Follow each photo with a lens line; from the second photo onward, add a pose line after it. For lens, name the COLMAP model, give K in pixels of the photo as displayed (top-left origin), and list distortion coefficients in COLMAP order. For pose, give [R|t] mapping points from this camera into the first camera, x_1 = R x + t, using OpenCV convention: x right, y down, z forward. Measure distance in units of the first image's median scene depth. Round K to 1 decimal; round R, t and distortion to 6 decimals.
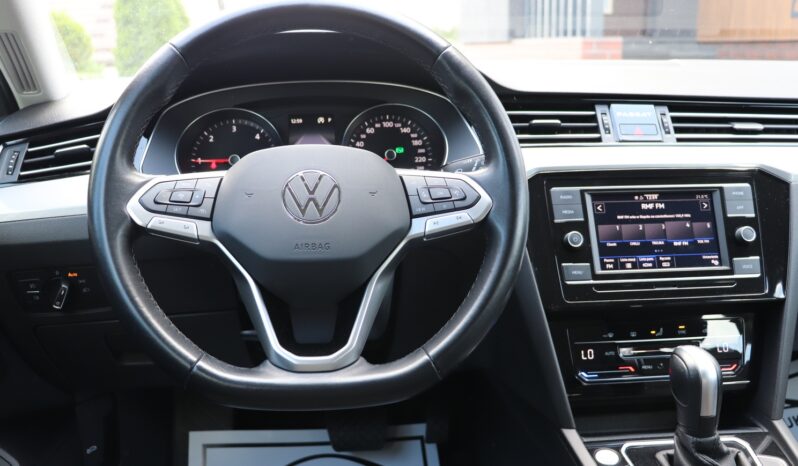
lens RADIAL K [[740.8, 0, 390.1], [0, 740.8, 233.4], [0, 0, 1]] dist [-0.098452, 0.000000]
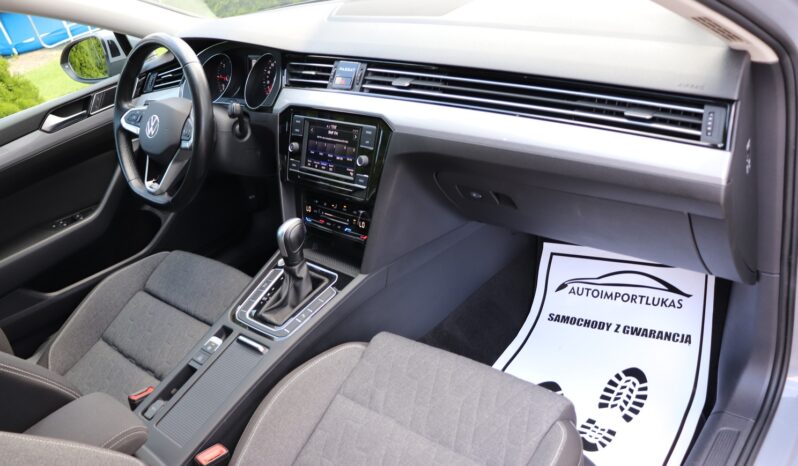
lens RADIAL K [[660.8, 0, 389.6], [0, 660.8, 247.0], [0, 0, 1]] dist [-0.174385, 0.149495]
pose [[0.664852, 0.267944, -0.697264, 1.556850], [0.033773, 0.921713, 0.386399, -0.370198], [0.746211, -0.280447, 0.603754, 0.135232]]
